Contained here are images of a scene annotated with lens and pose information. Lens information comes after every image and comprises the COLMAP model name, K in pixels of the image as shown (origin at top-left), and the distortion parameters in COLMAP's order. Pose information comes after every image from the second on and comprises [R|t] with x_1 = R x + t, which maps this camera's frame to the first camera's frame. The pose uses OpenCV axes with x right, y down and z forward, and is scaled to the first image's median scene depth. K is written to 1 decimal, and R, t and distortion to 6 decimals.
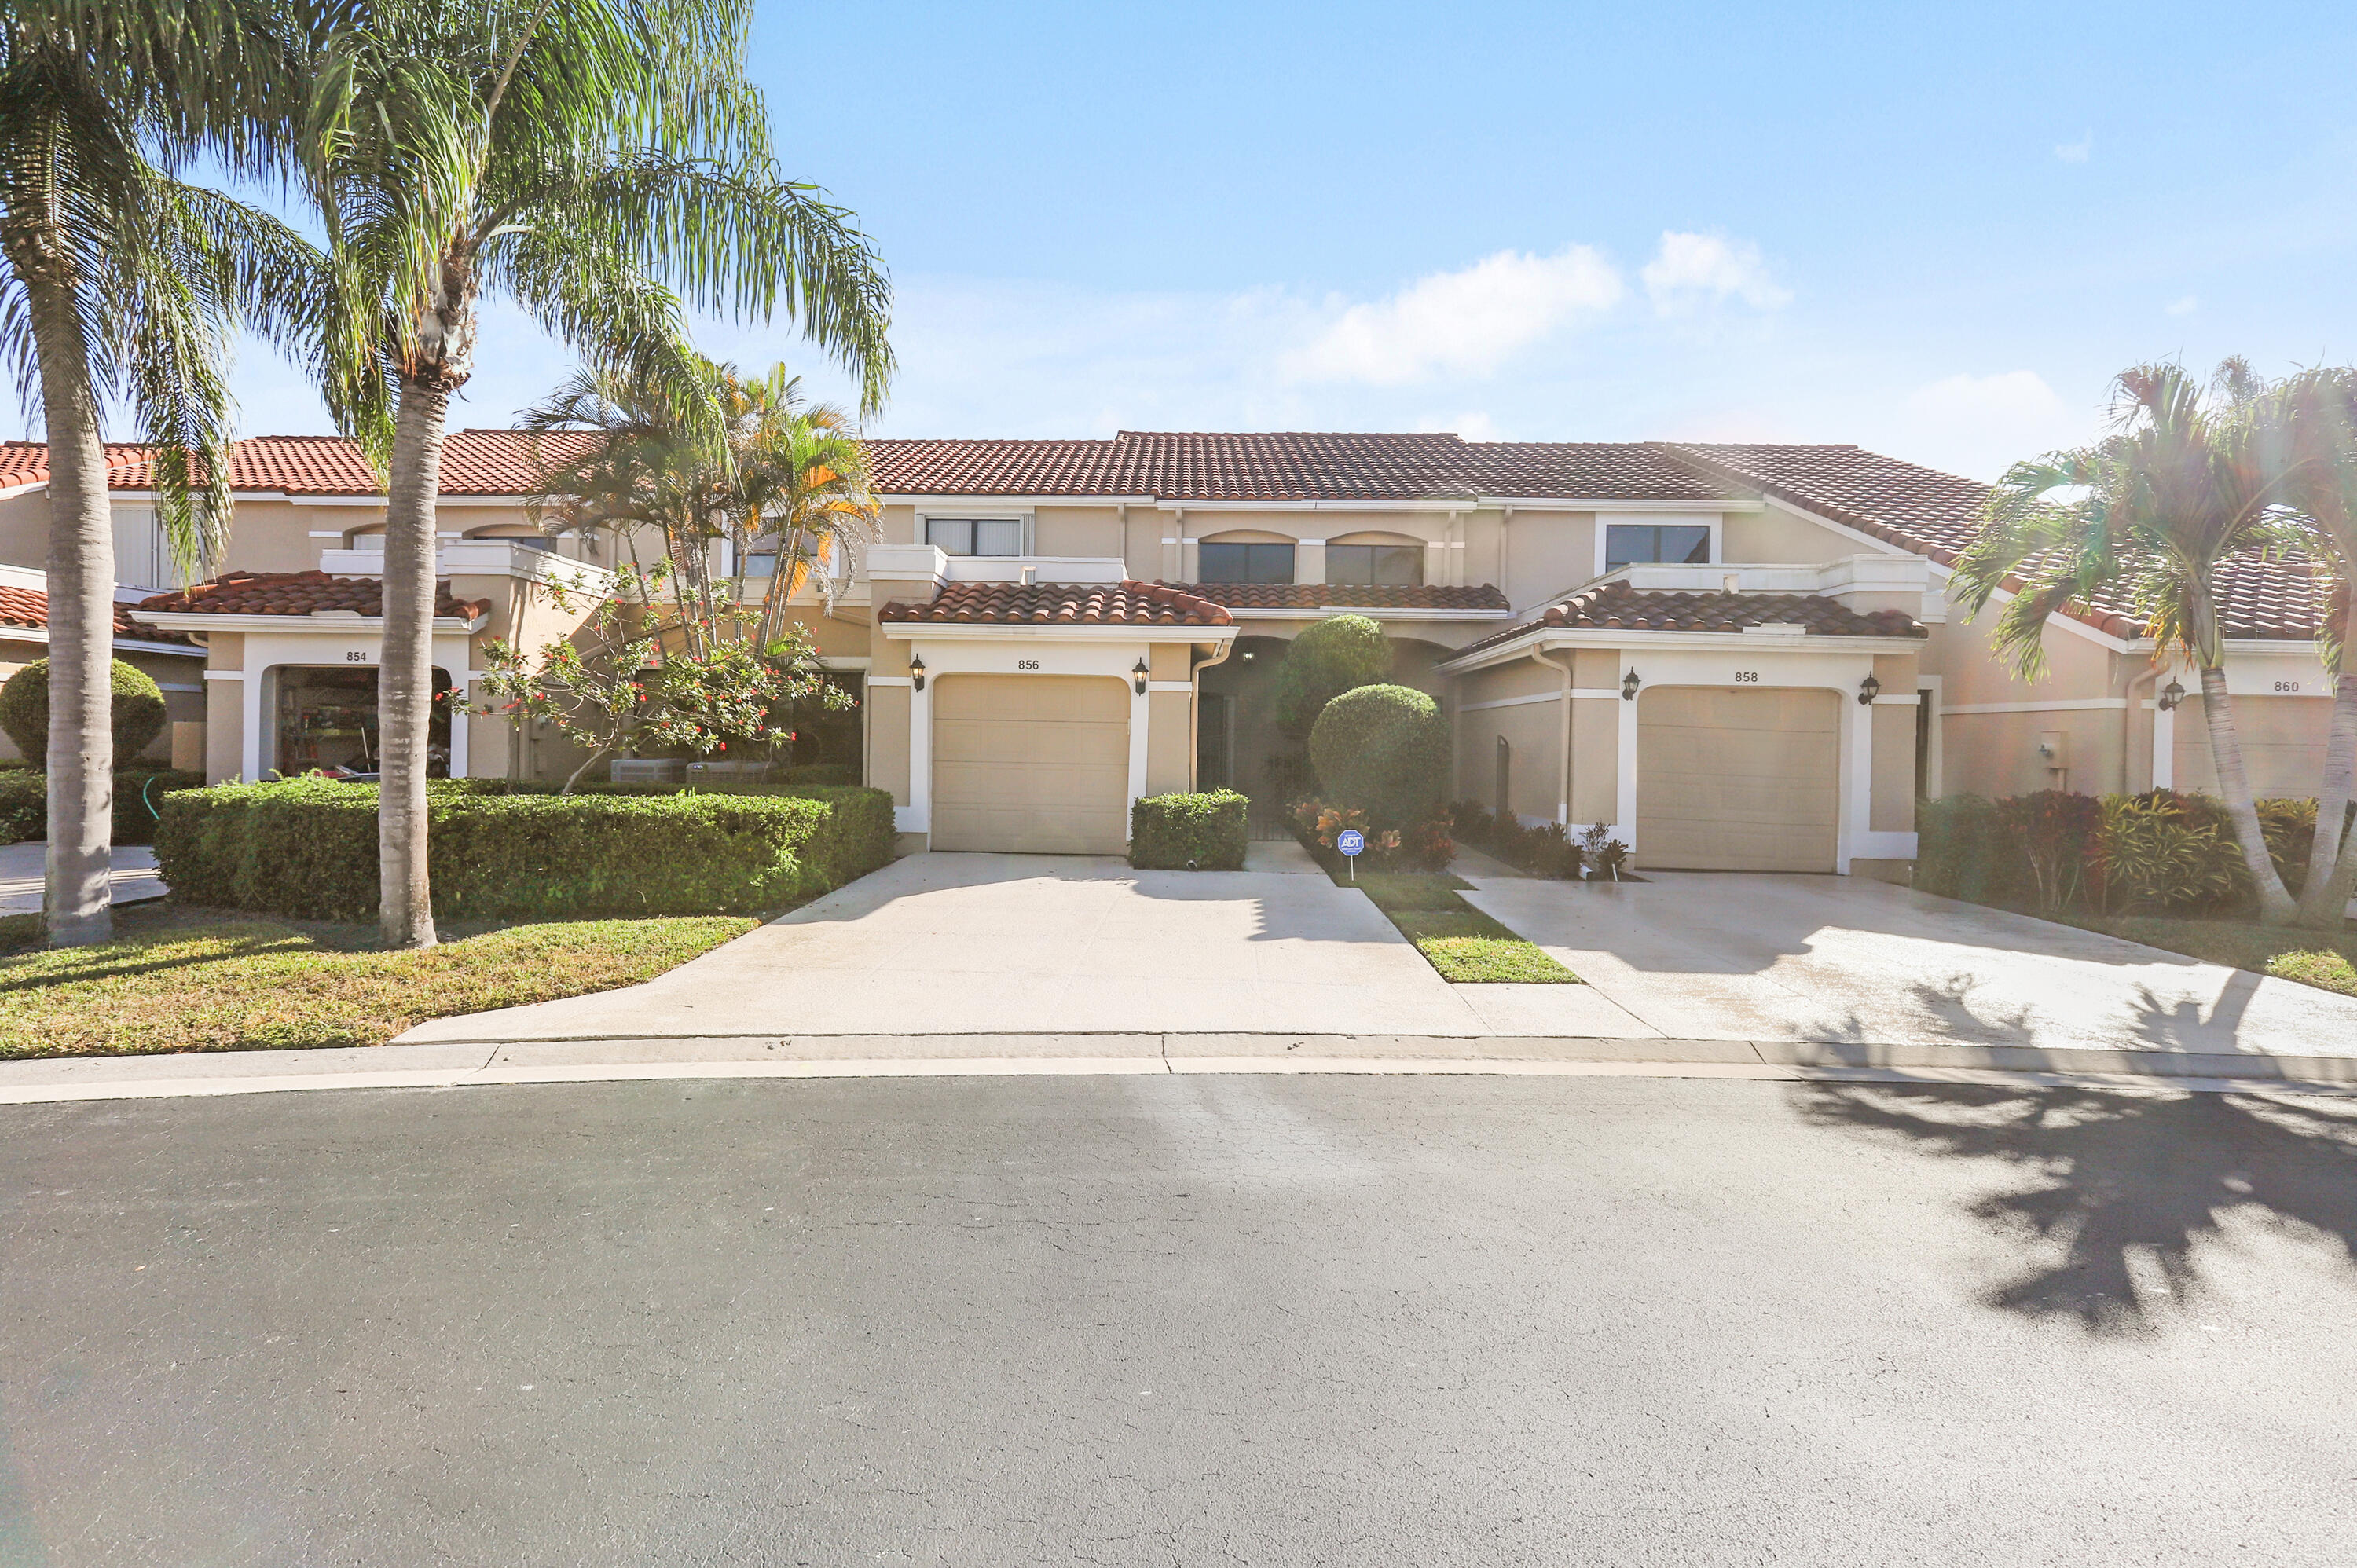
lens RADIAL K [[1057.1, 0, 1187.5], [0, 1057.1, 758.2], [0, 0, 1]] dist [-0.002881, 0.001809]
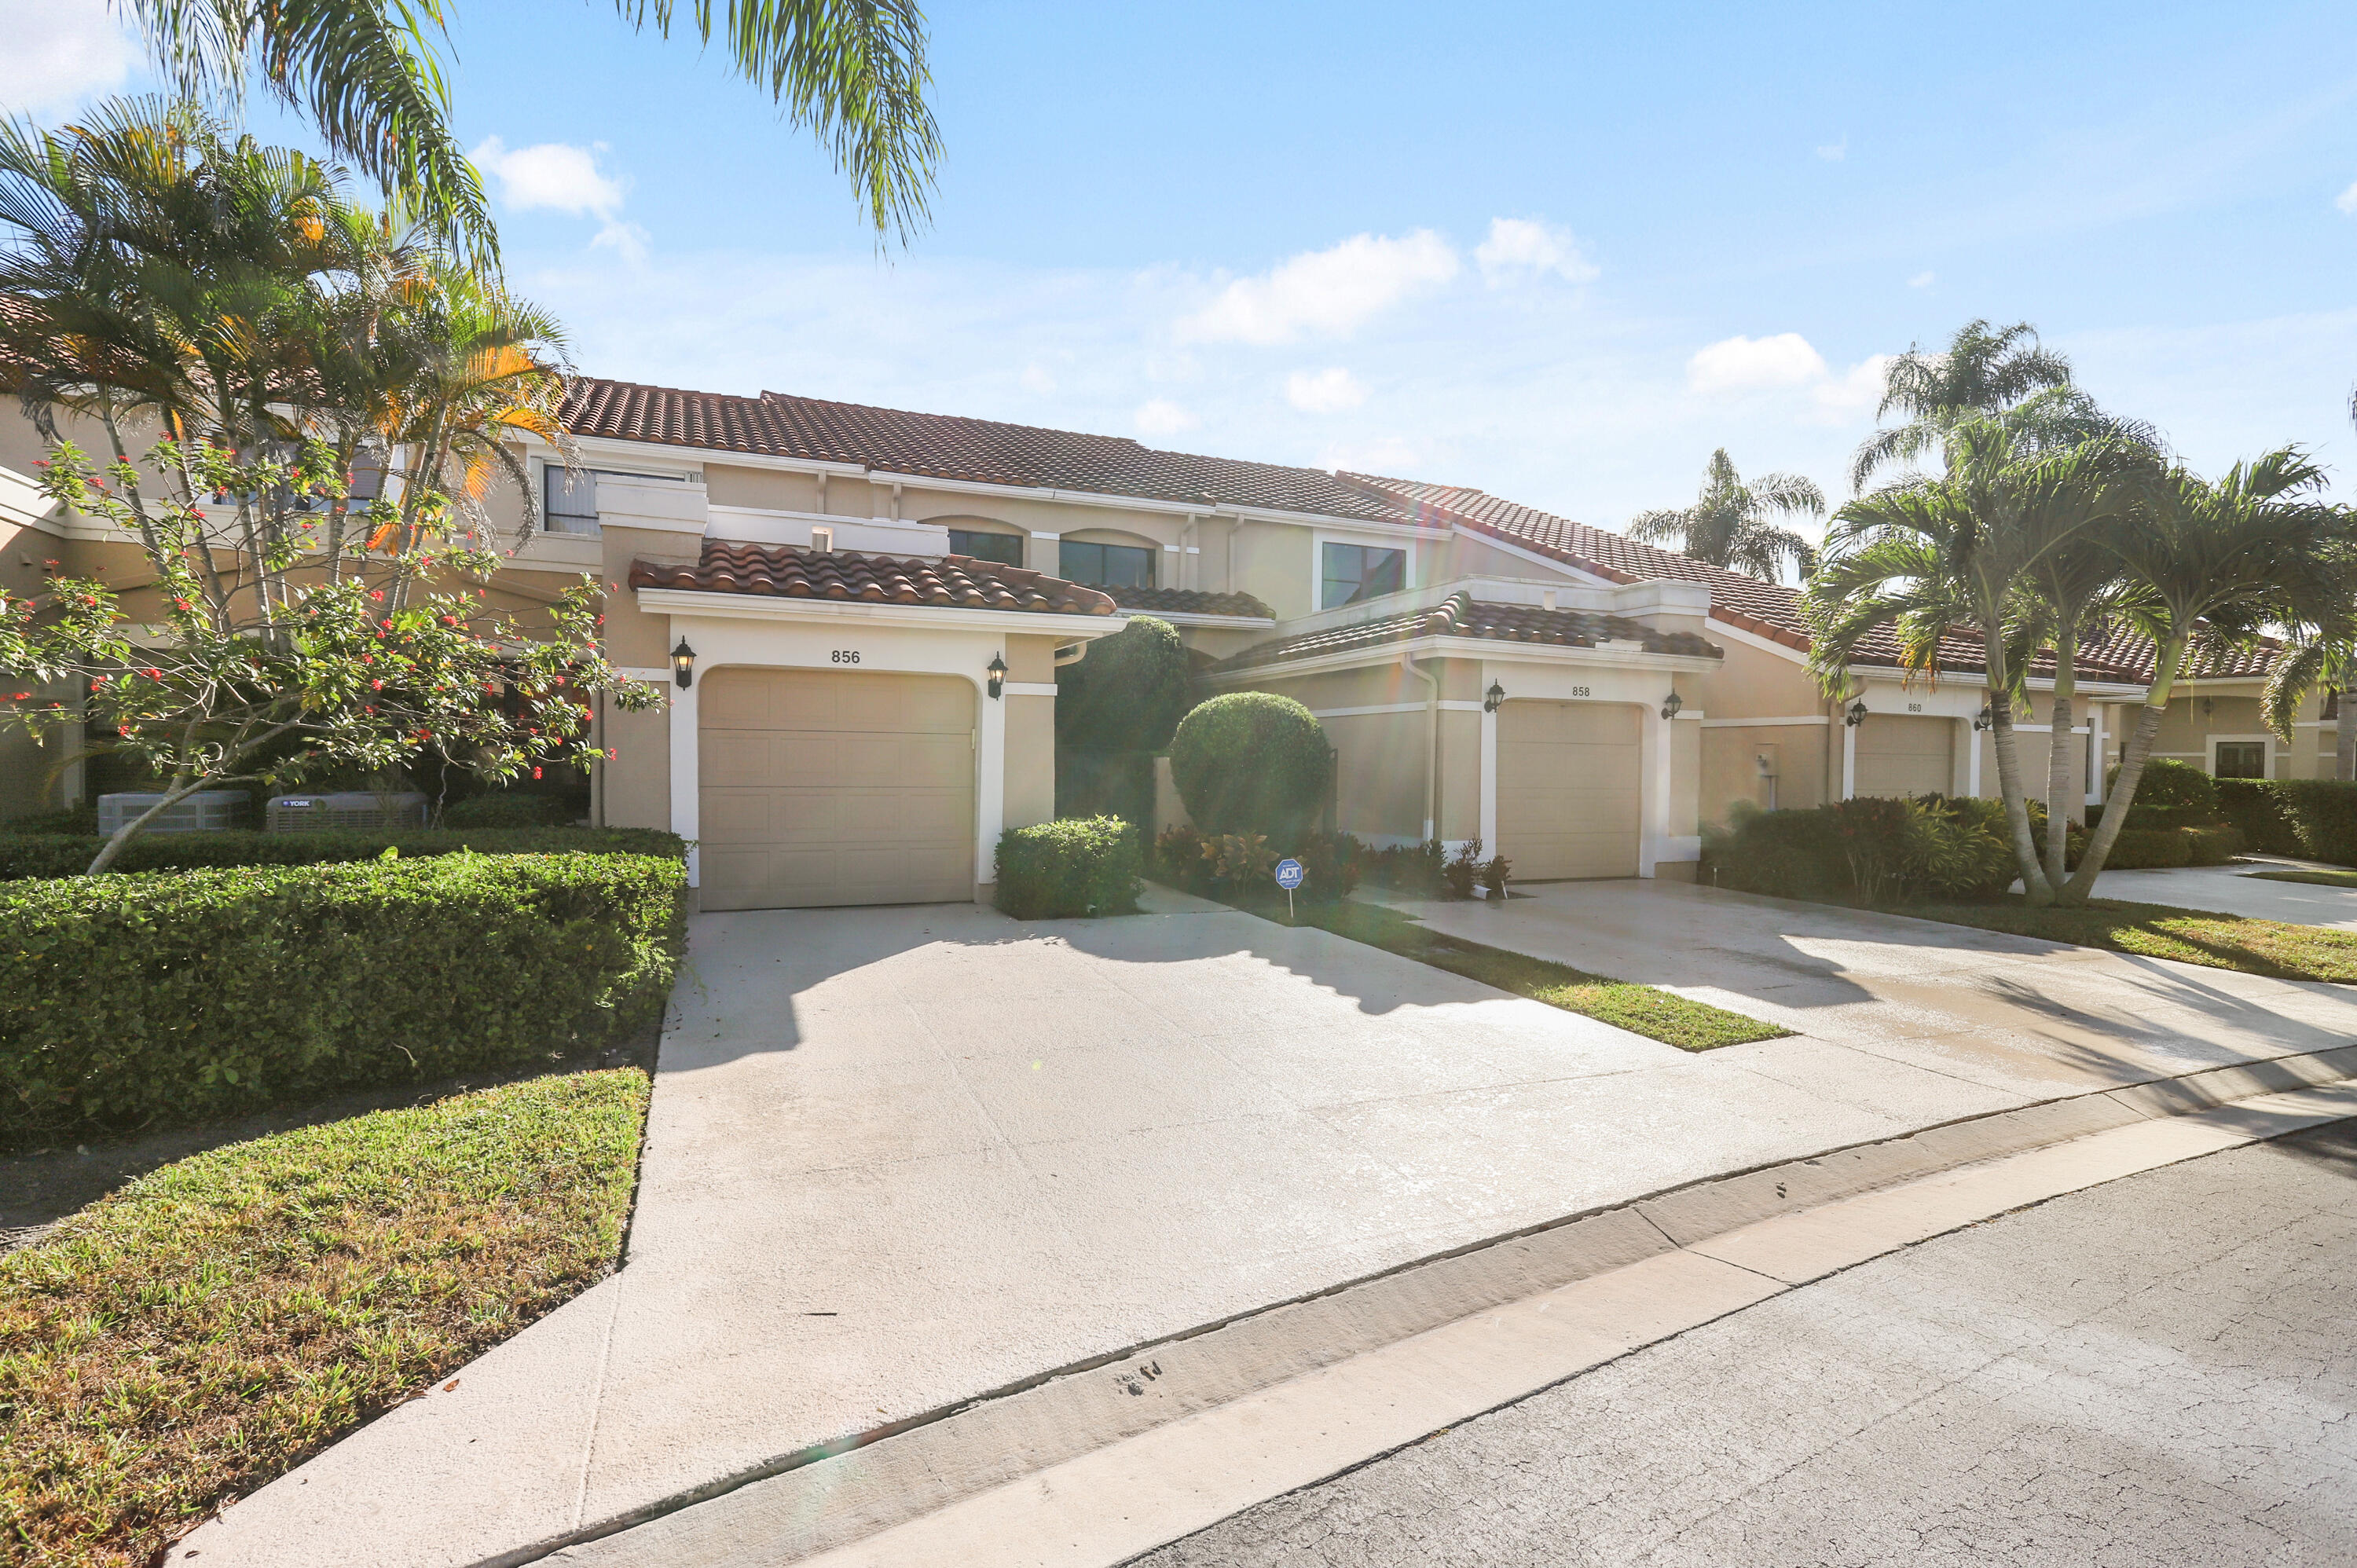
lens RADIAL K [[1057.1, 0, 1231.8], [0, 1057.1, 778.1], [0, 0, 1]] dist [-0.002881, 0.001809]
pose [[0.913076, -0.014487, 0.407531, -0.208565], [0.011699, 0.999888, 0.009334, -0.005879], [-0.407620, -0.003755, 0.913144, 0.202512]]
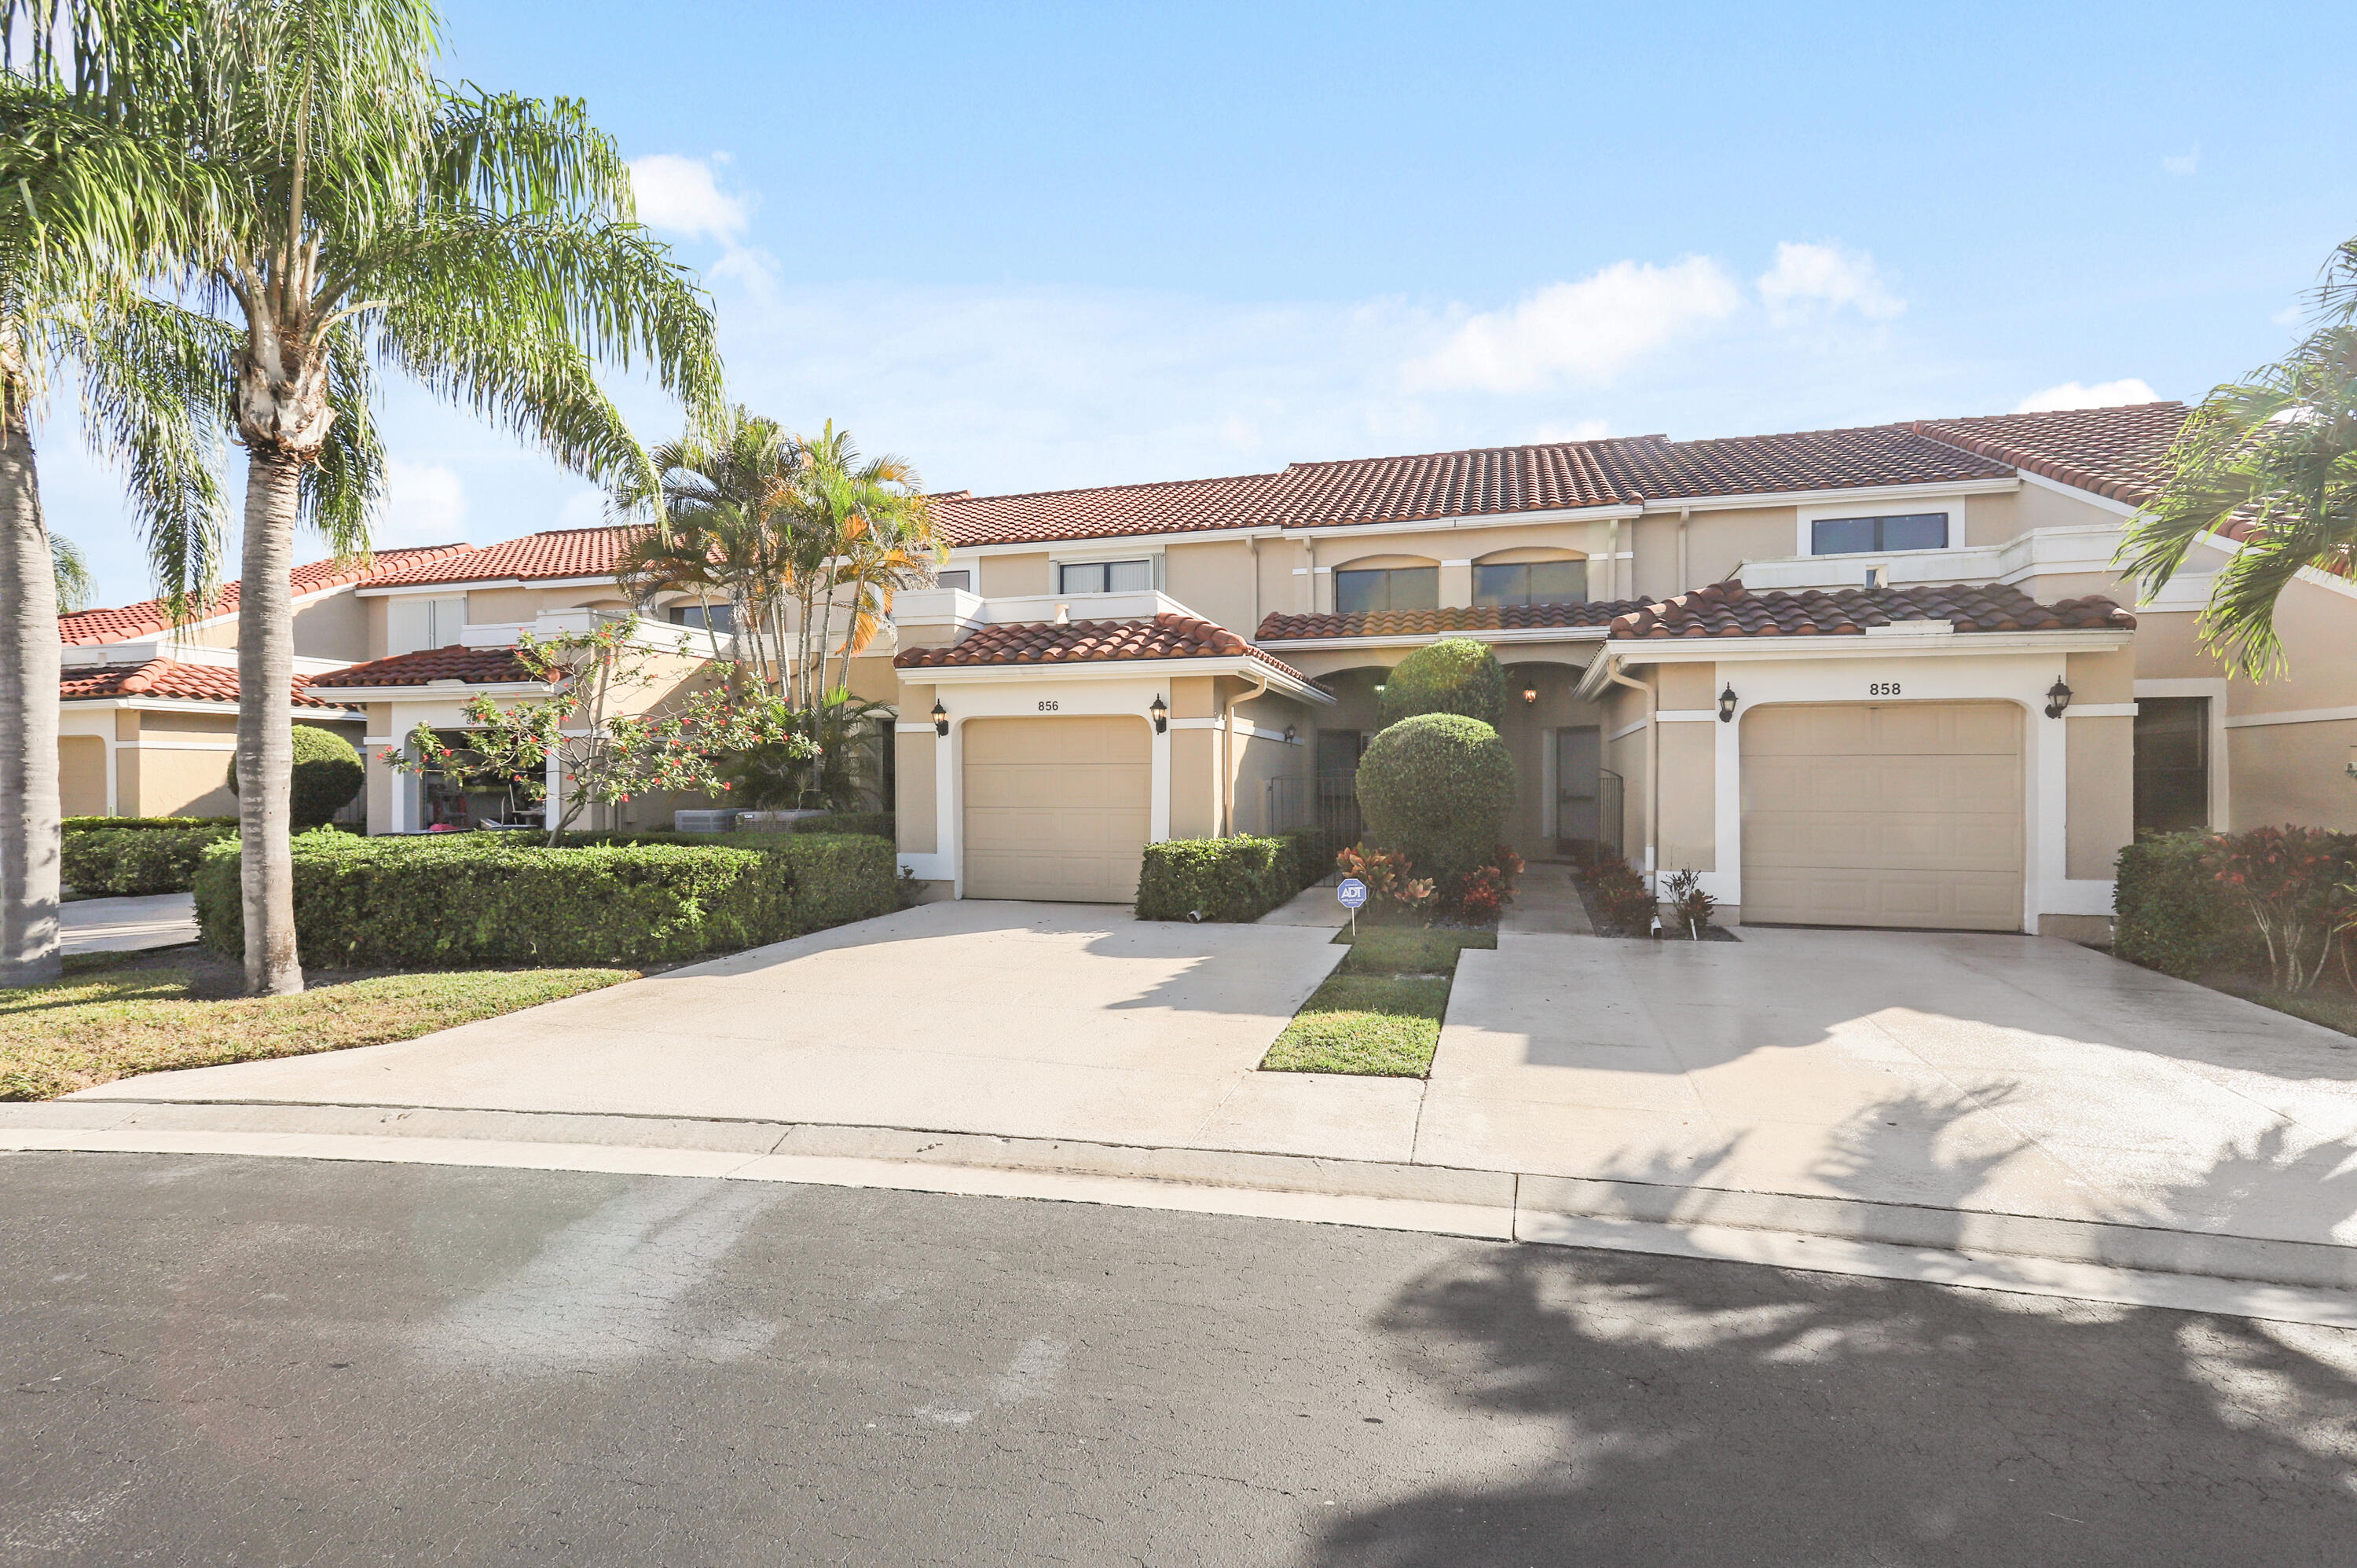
lens RADIAL K [[1057.1, 0, 1201.4], [0, 1057.1, 791.9], [0, 0, 1]] dist [-0.002881, 0.001809]
pose [[0.974410, -0.017852, -0.224068, 0.202179], [0.016493, 0.999832, -0.007939, -0.000030], [0.224172, 0.004040, 0.974541, 0.092379]]
